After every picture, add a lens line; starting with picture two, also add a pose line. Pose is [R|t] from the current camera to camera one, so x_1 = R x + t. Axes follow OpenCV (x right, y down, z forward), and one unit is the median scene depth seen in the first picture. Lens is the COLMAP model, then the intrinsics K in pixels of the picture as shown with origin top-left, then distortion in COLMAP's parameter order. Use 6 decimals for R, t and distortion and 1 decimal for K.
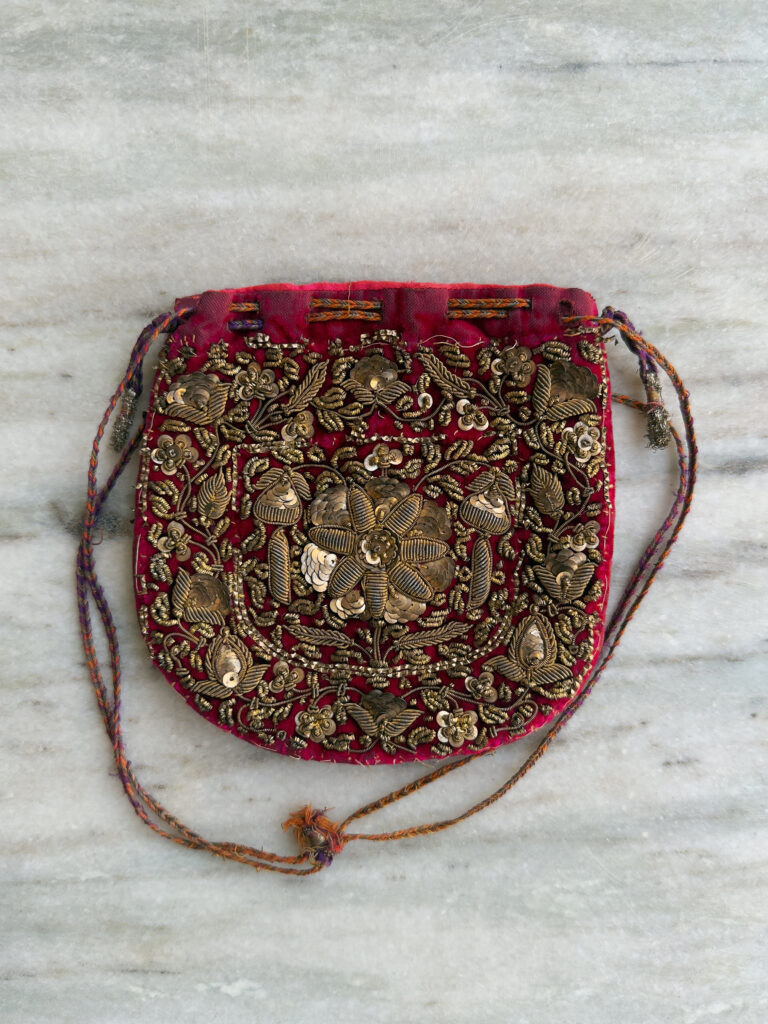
lens RADIAL K [[710.9, 0, 384.0], [0, 710.9, 512.0], [0, 0, 1]] dist [-0.031002, -0.003072]
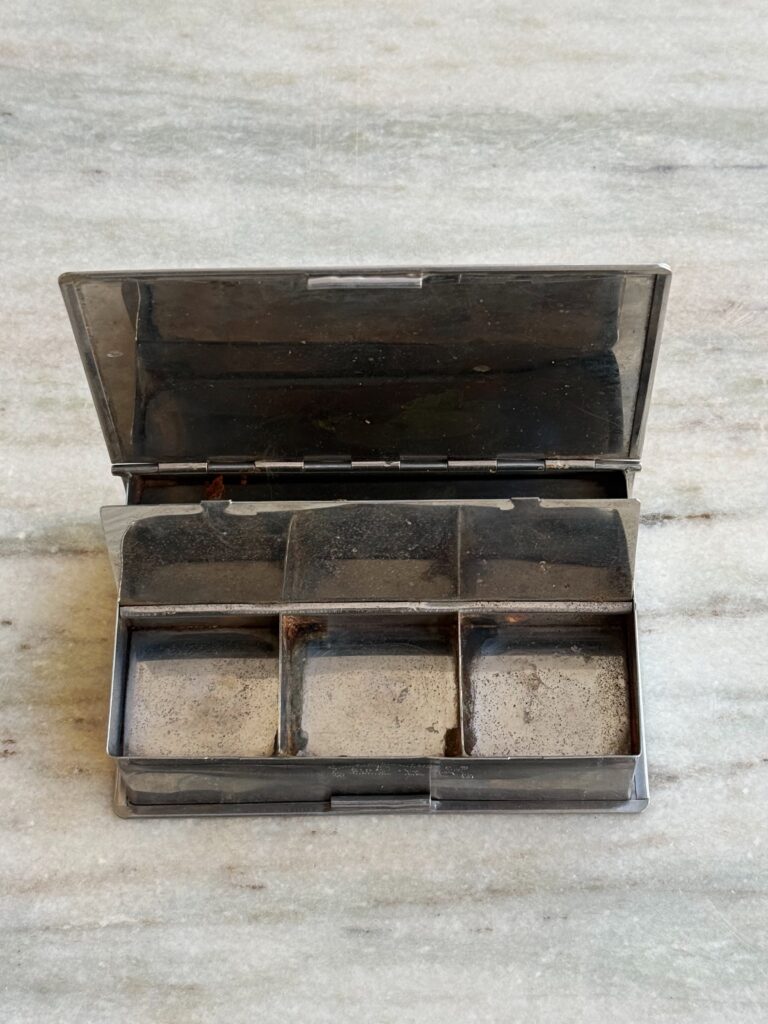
lens RADIAL K [[1885.2, 0, 384.0], [0, 1885.2, 512.0], [0, 0, 1]] dist [0.093193, 0.087462]
pose [[0.998797, 0.020574, -0.044518, -0.012275], [-0.012377, 0.984112, 0.177117, -0.575557], [0.047455, -0.176353, 0.983182, -1.777344]]
